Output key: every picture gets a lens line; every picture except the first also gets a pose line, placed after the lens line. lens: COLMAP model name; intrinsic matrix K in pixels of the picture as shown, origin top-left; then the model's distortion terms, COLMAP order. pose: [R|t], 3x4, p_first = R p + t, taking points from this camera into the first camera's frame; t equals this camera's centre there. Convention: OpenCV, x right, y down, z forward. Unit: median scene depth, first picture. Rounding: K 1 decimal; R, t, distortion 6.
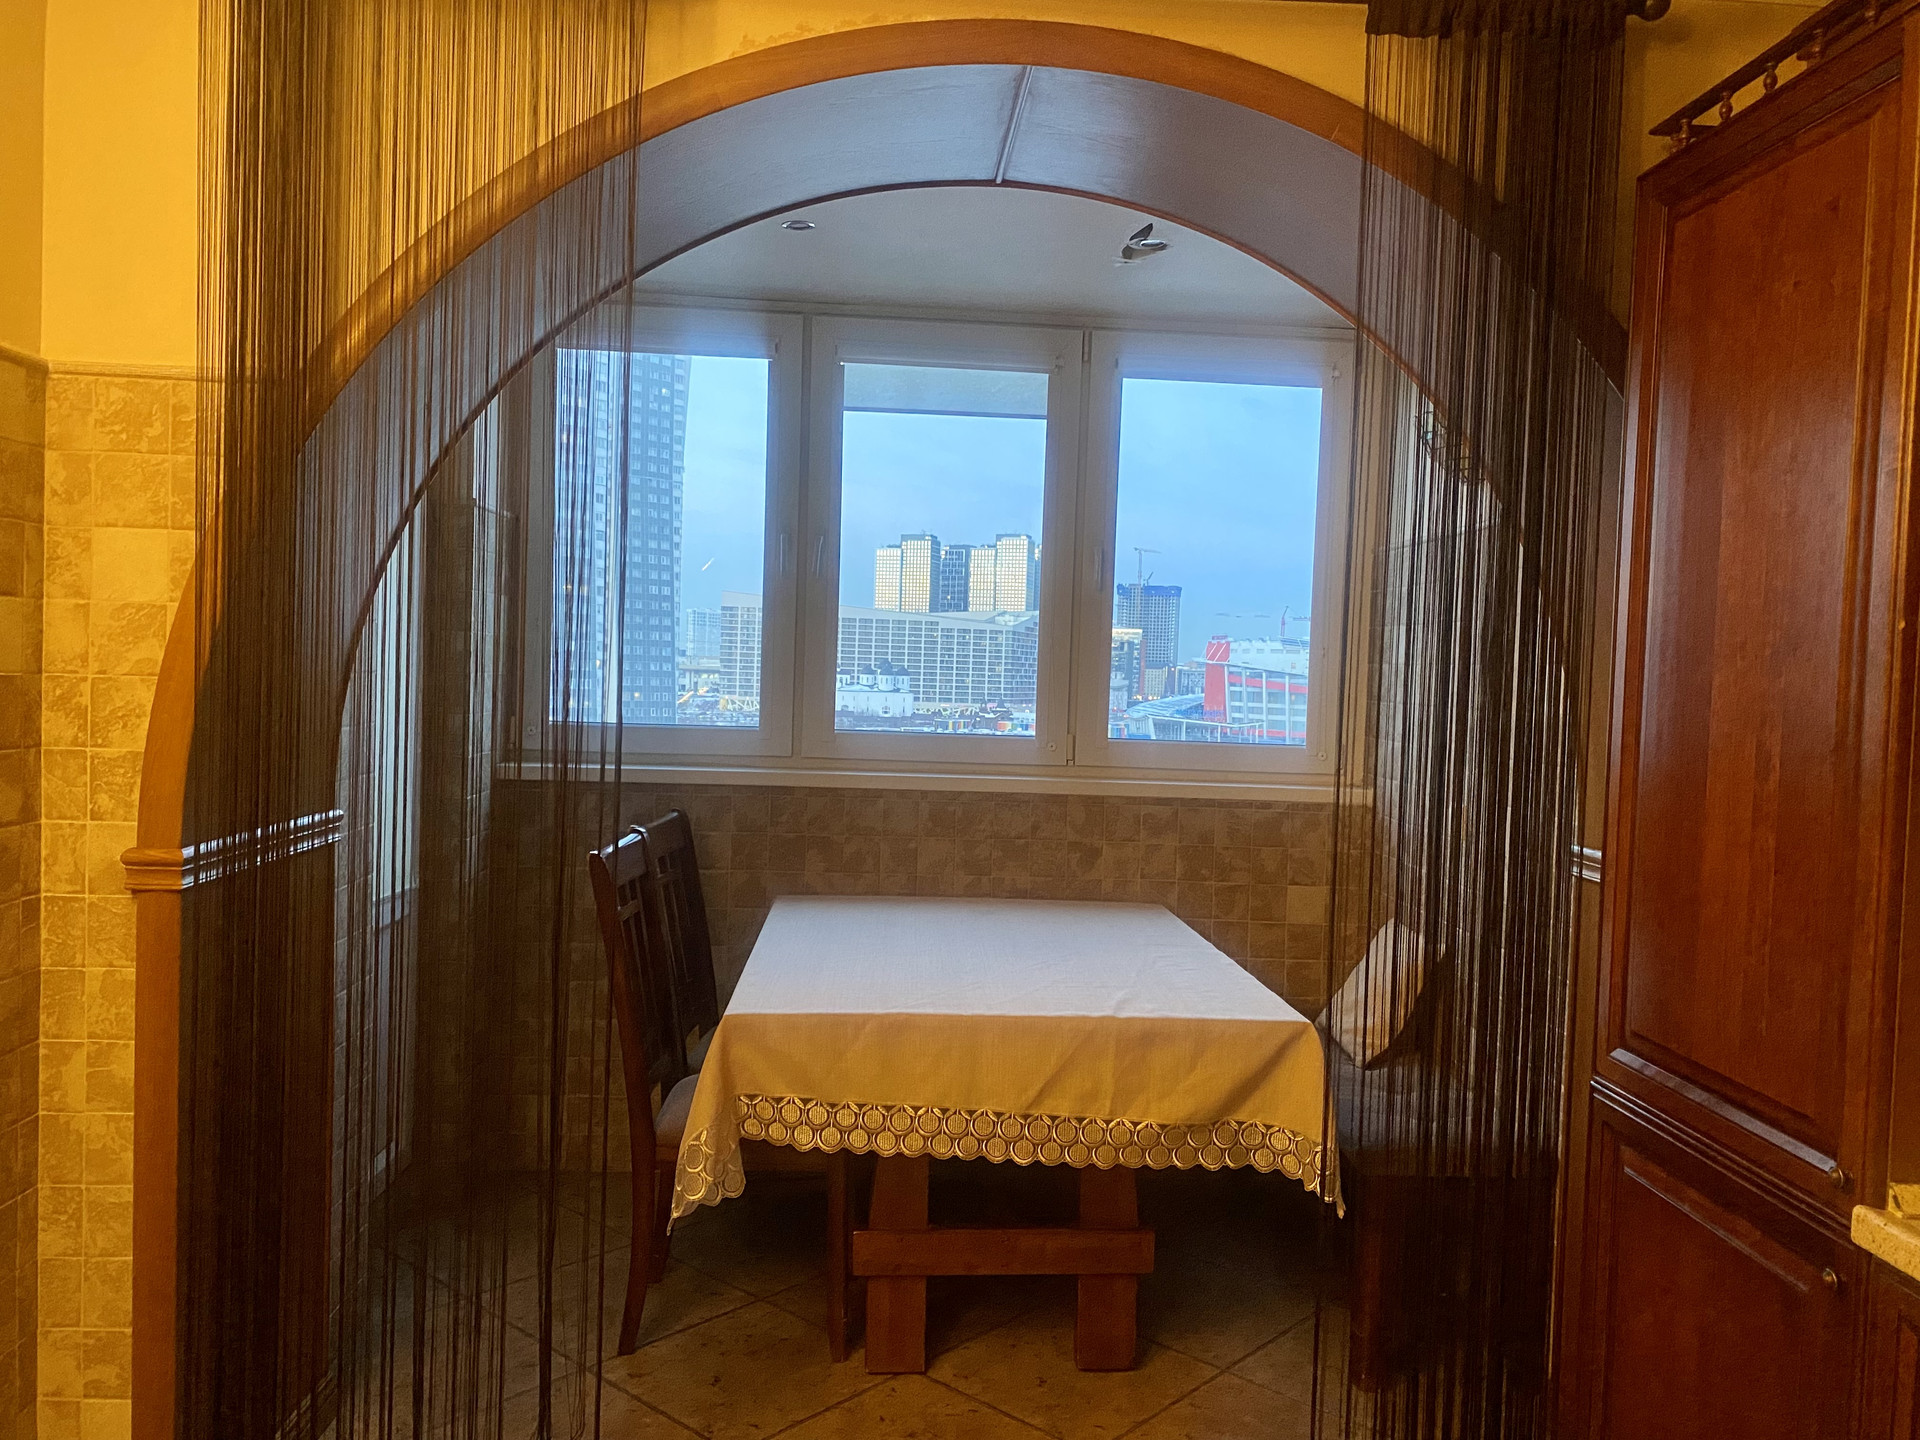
lens RADIAL K [[1495.5, 0, 960.0], [0, 1495.5, 720.0], [0, 0, 1]] dist [0.109012, -0.105944]
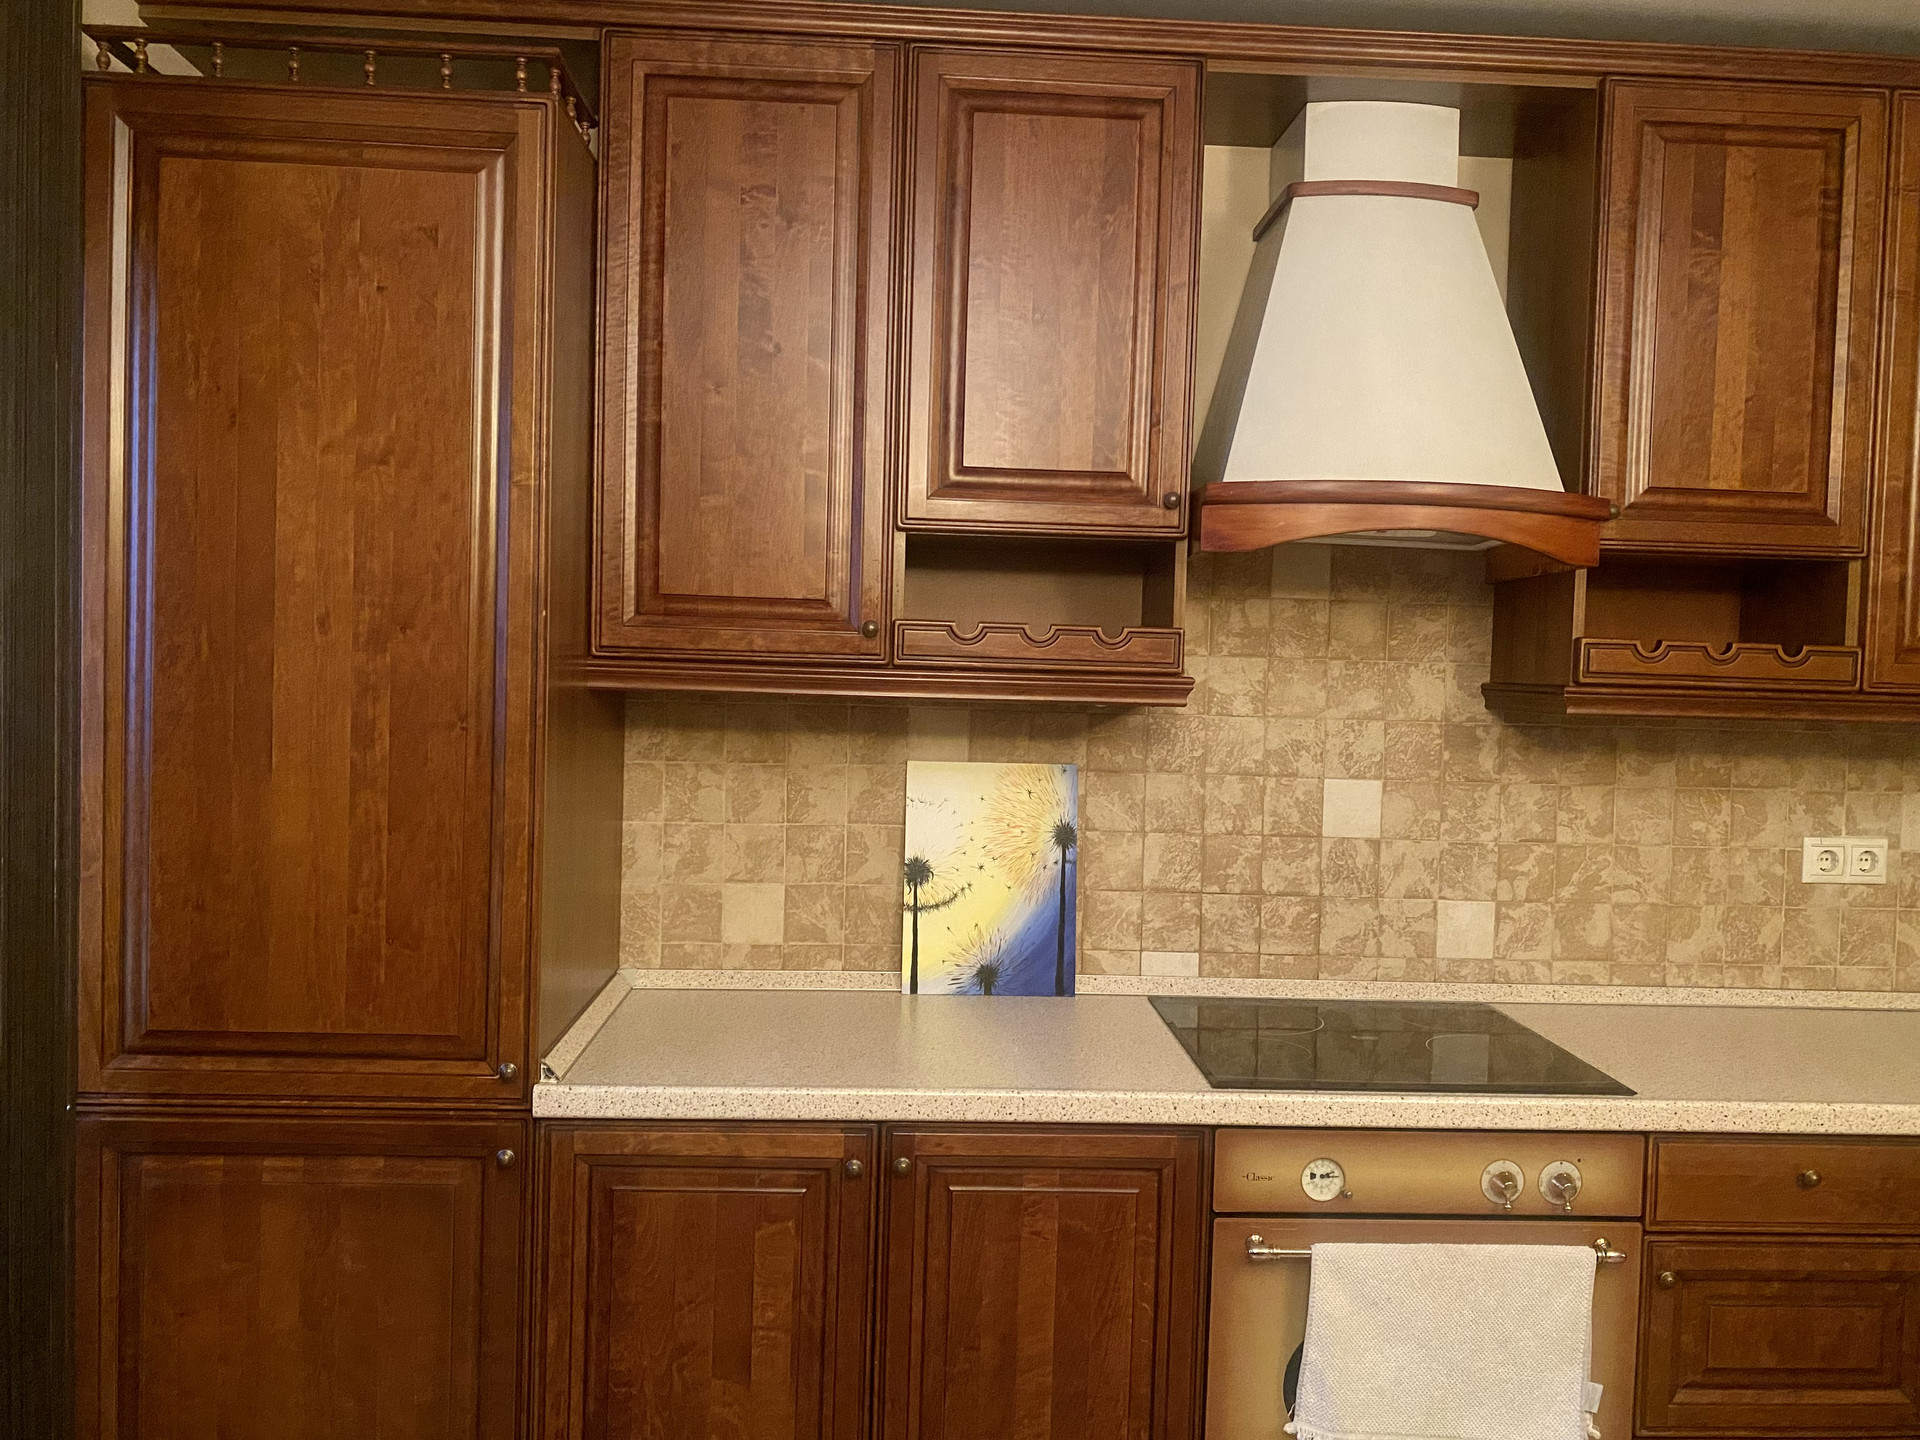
lens RADIAL K [[1495.5, 0, 960.0], [0, 1495.5, 720.0], [0, 0, 1]] dist [0.109012, -0.105944]
pose [[0.004917, -0.076820, 0.997033, -0.565889], [0.003740, 0.997039, 0.076802, -0.064820], [-0.999981, 0.003351, 0.005189, 0.609236]]
